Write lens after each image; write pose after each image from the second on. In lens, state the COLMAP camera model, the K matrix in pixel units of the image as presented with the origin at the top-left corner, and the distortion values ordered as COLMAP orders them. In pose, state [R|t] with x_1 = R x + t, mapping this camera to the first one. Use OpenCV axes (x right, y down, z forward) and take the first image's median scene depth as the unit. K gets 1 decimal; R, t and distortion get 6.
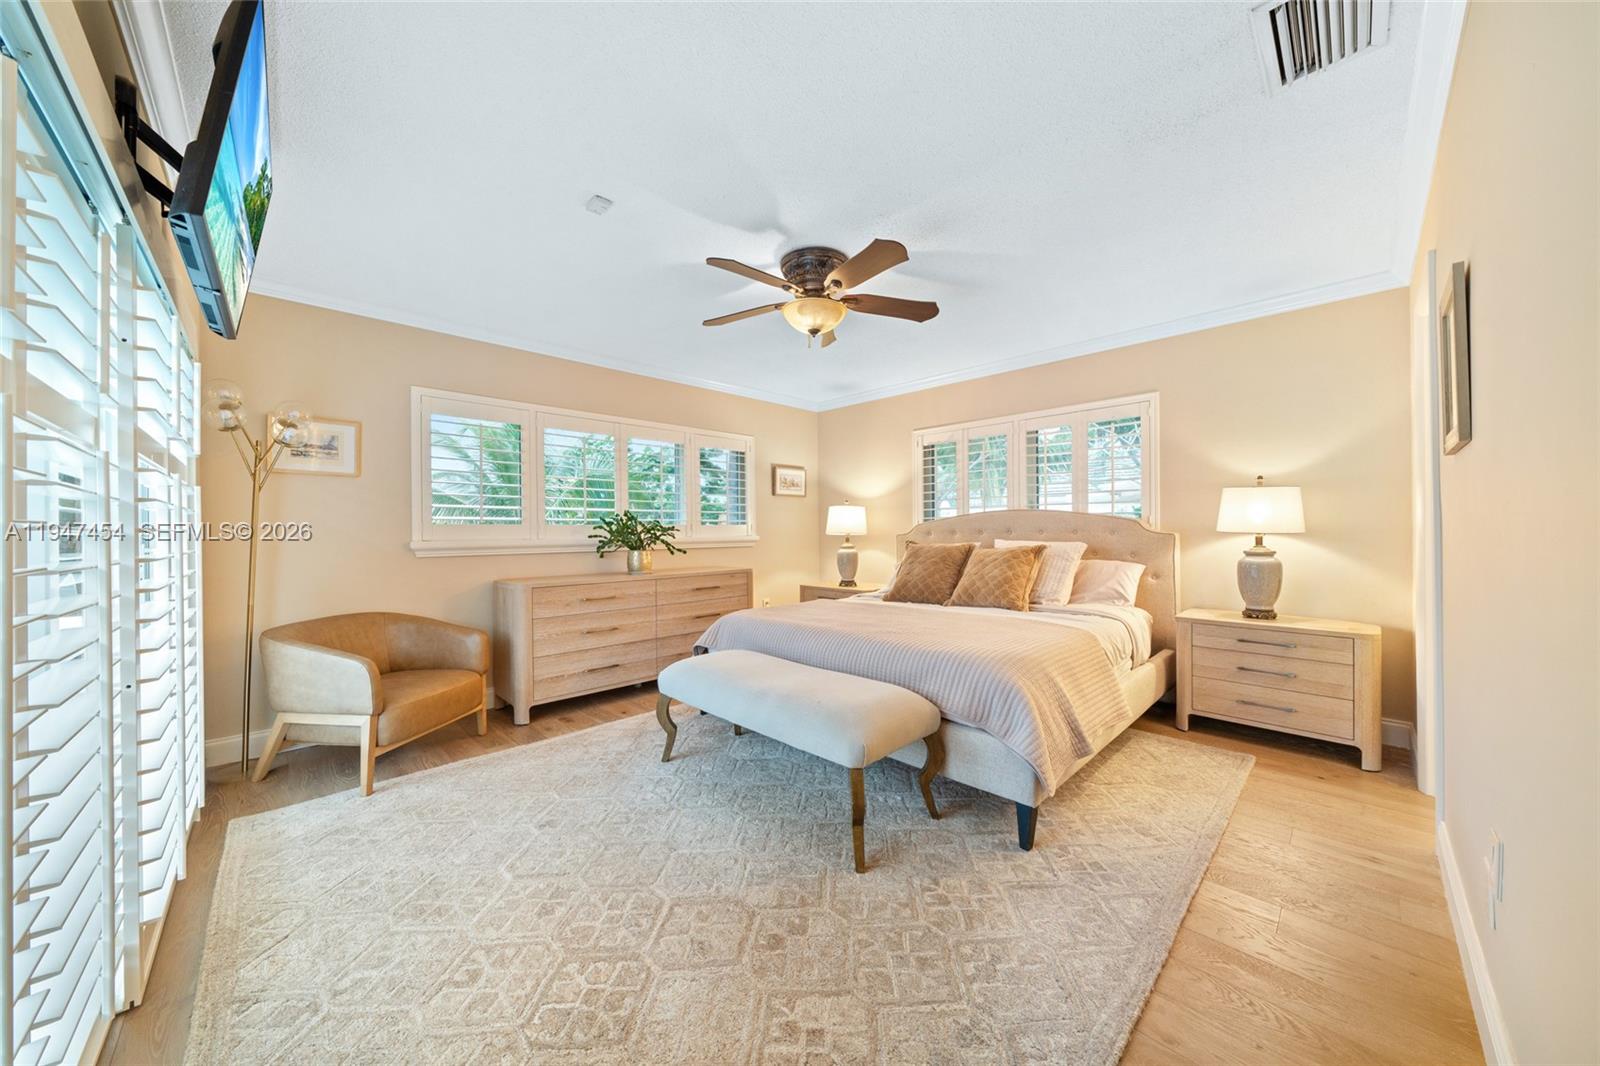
lens RADIAL K [[541.2, 0, 800.0], [0, 541.2, 533.0], [0, 0, 1]] dist [0.000630, 0.000015]
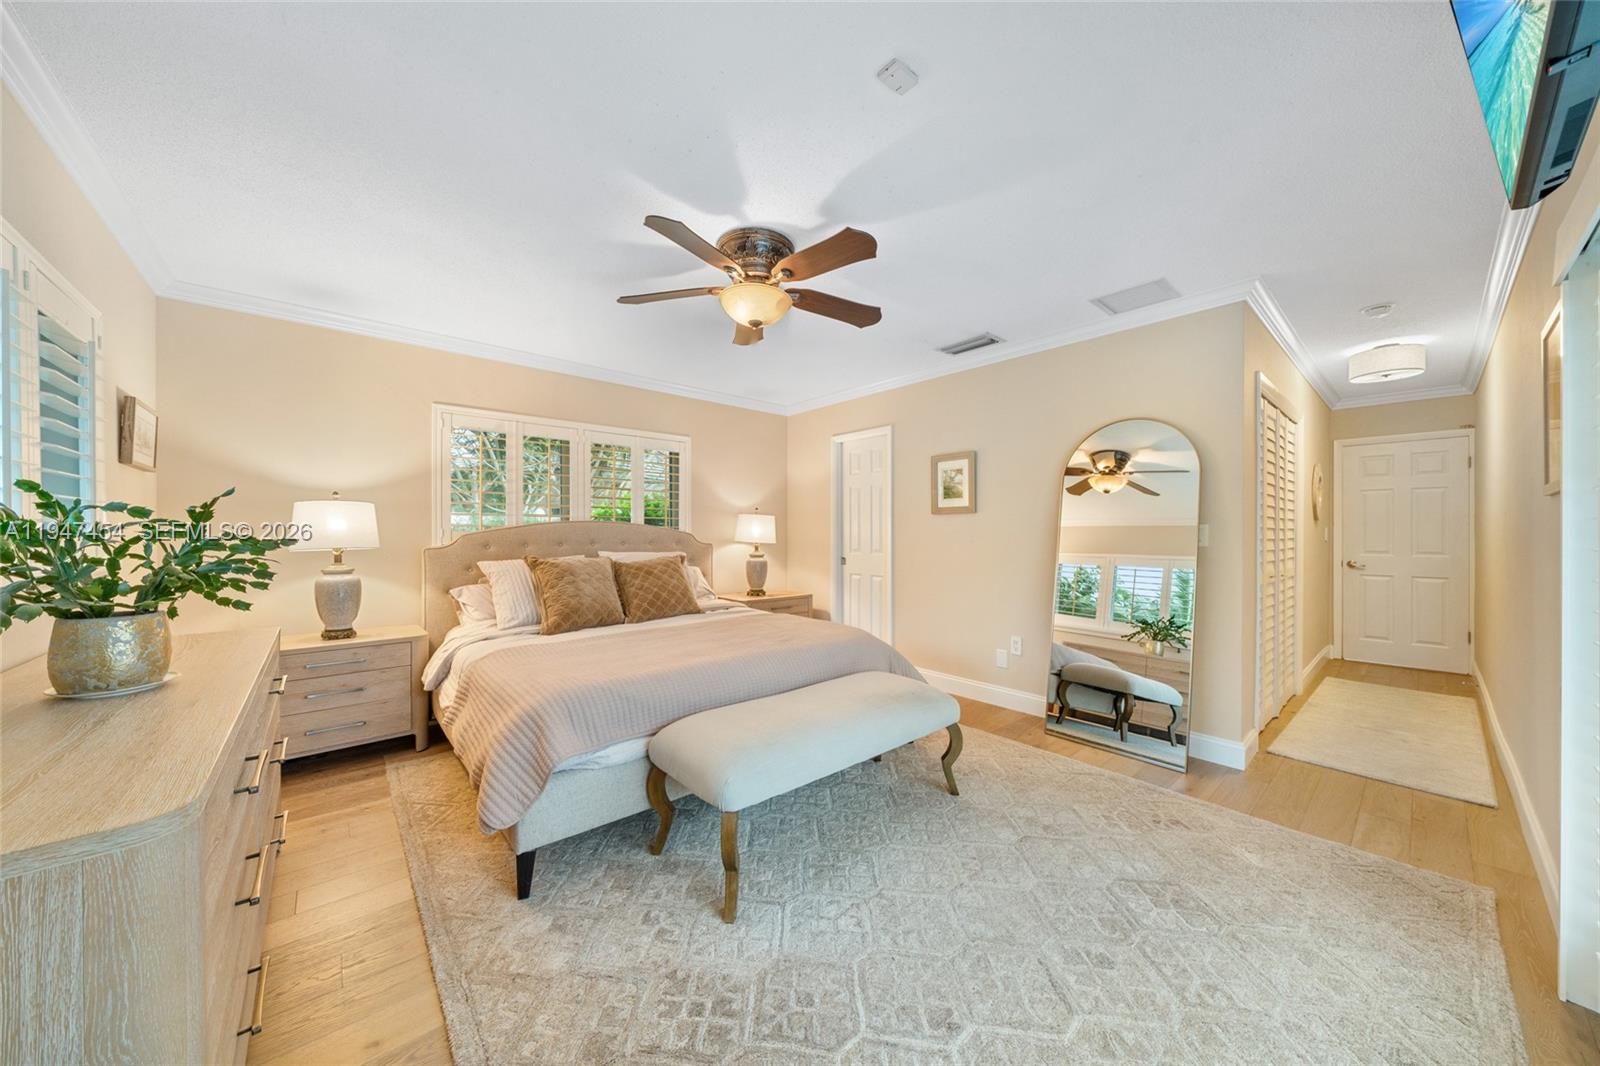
lens RADIAL K [[547.4, 0, 800.0], [0, 547.4, 533.0], [0, 0, 1]] dist [-0.033766, 0.000030]
pose [[0.056499, 0.022666, 0.998145, -0.653061], [0.016885, 0.999578, -0.023654, 0.009633], [-0.998260, 0.018191, 0.056092, 0.683970]]
